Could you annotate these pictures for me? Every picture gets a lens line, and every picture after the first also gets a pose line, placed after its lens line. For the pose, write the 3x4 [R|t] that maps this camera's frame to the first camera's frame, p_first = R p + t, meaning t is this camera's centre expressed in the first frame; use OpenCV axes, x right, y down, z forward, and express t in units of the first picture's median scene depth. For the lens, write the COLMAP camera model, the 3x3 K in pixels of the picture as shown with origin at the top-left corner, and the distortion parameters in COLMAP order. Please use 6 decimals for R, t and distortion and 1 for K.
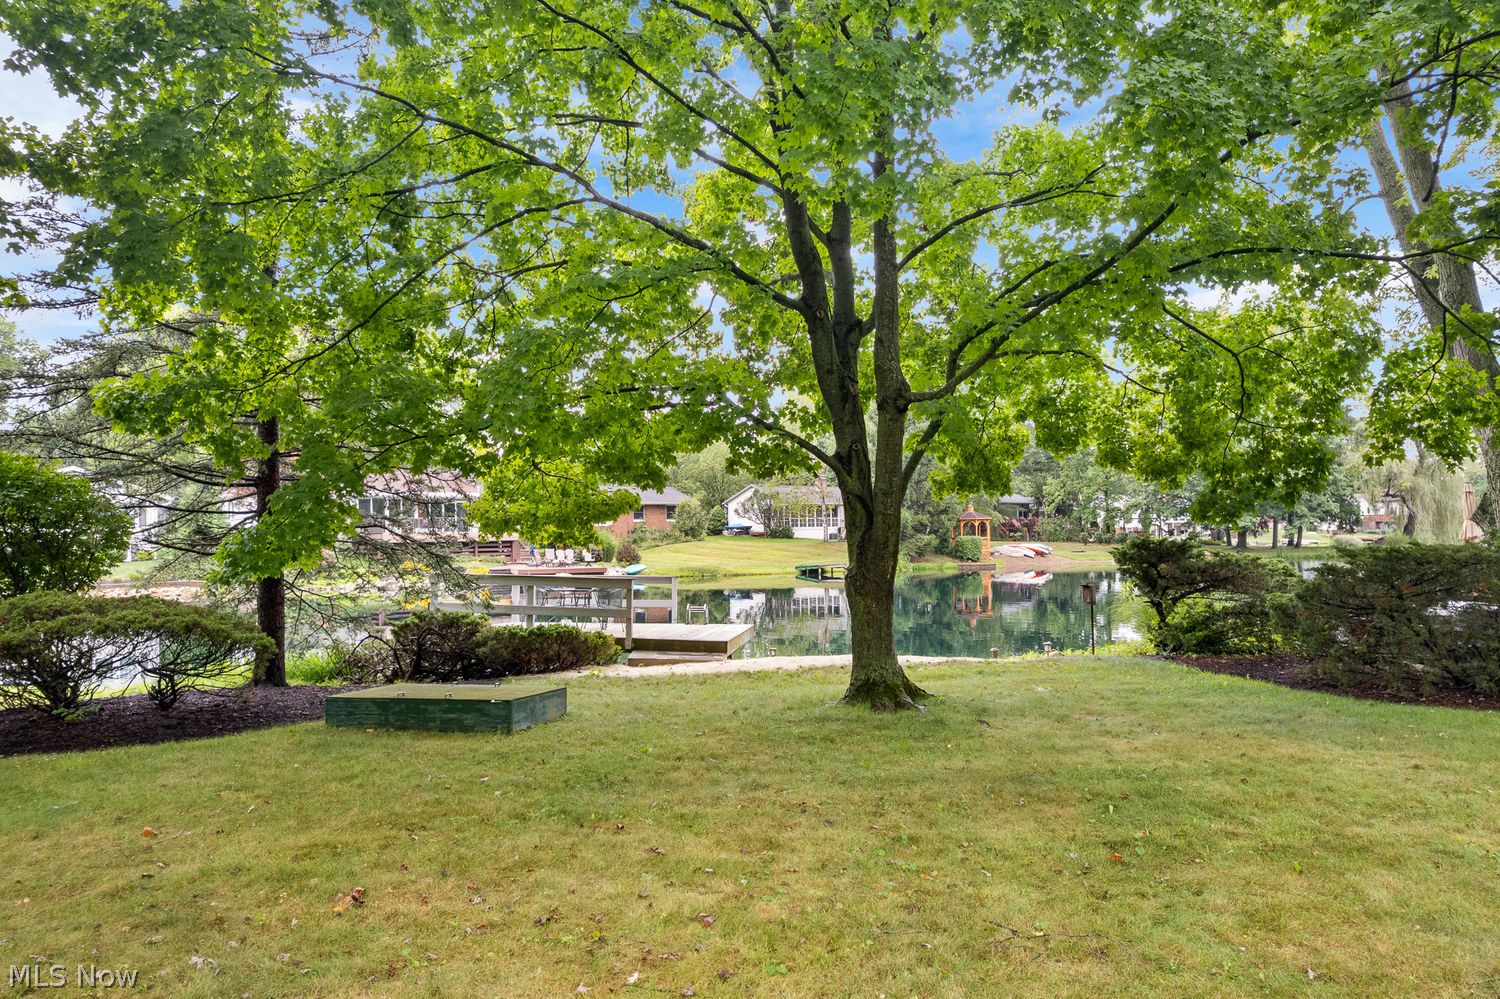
lens RADIAL K [[1022.5, 0, 750.0], [0, 1022.5, 499.5], [0, 0, 1]] dist [0.034447, -0.000238]
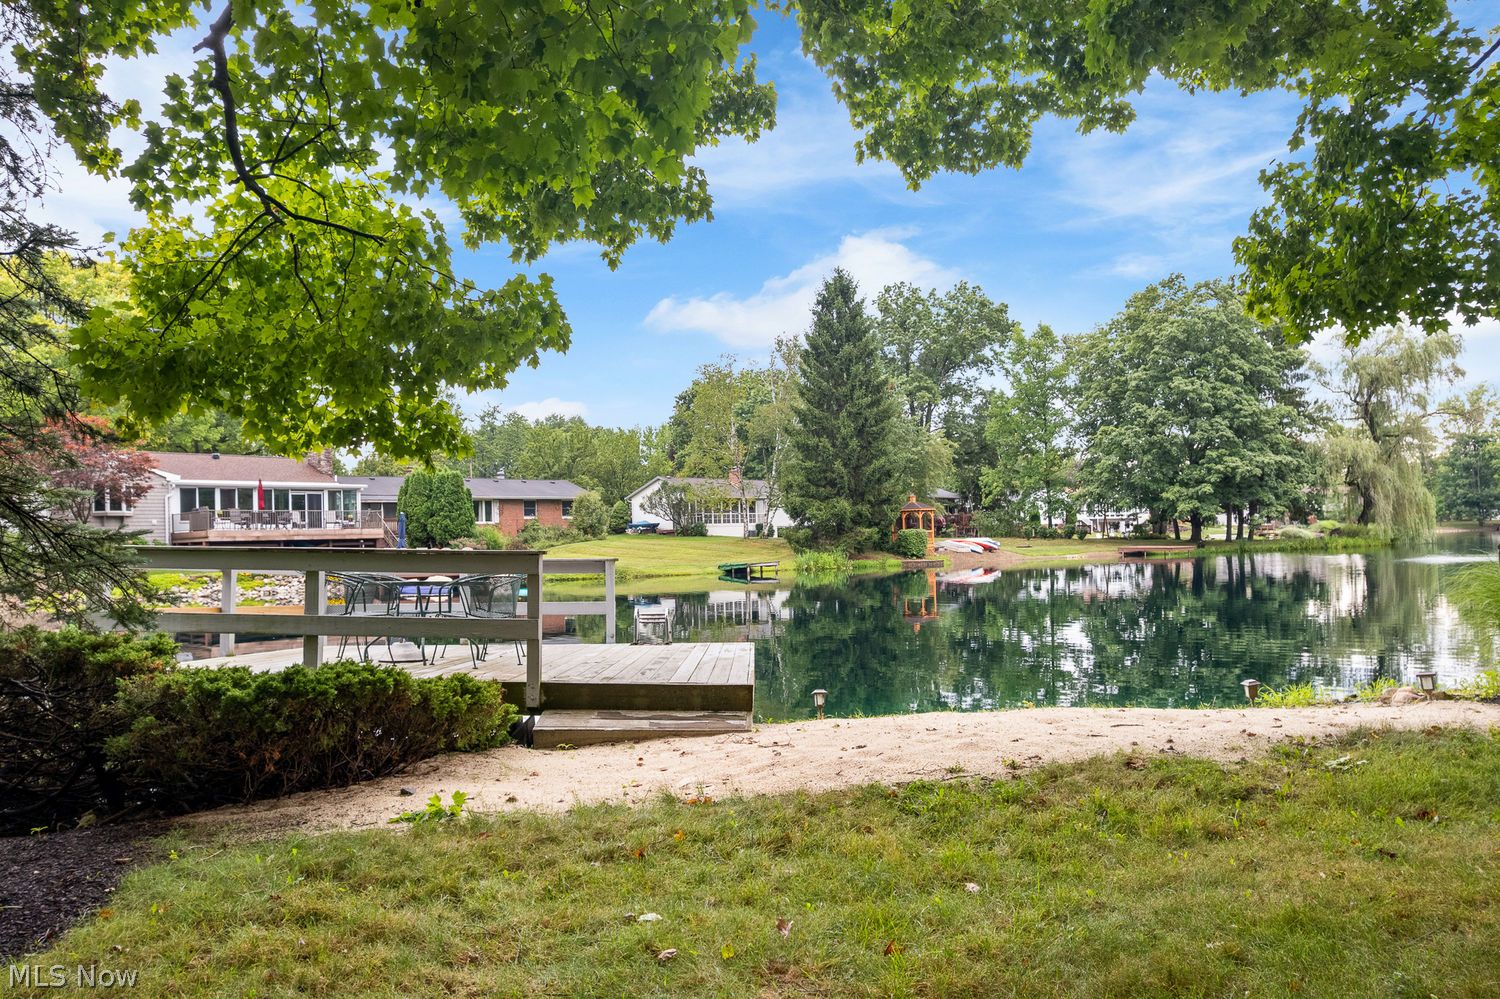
lens RADIAL K [[1022.5, 0, 750.0], [0, 1022.5, 499.5], [0, 0, 1]] dist [0.034447, -0.000238]
pose [[0.994358, -0.003949, 0.106000, -0.017665], [0.004635, 0.999970, -0.006219, 0.014266], [-0.105972, 0.006675, 0.994347, 0.133654]]
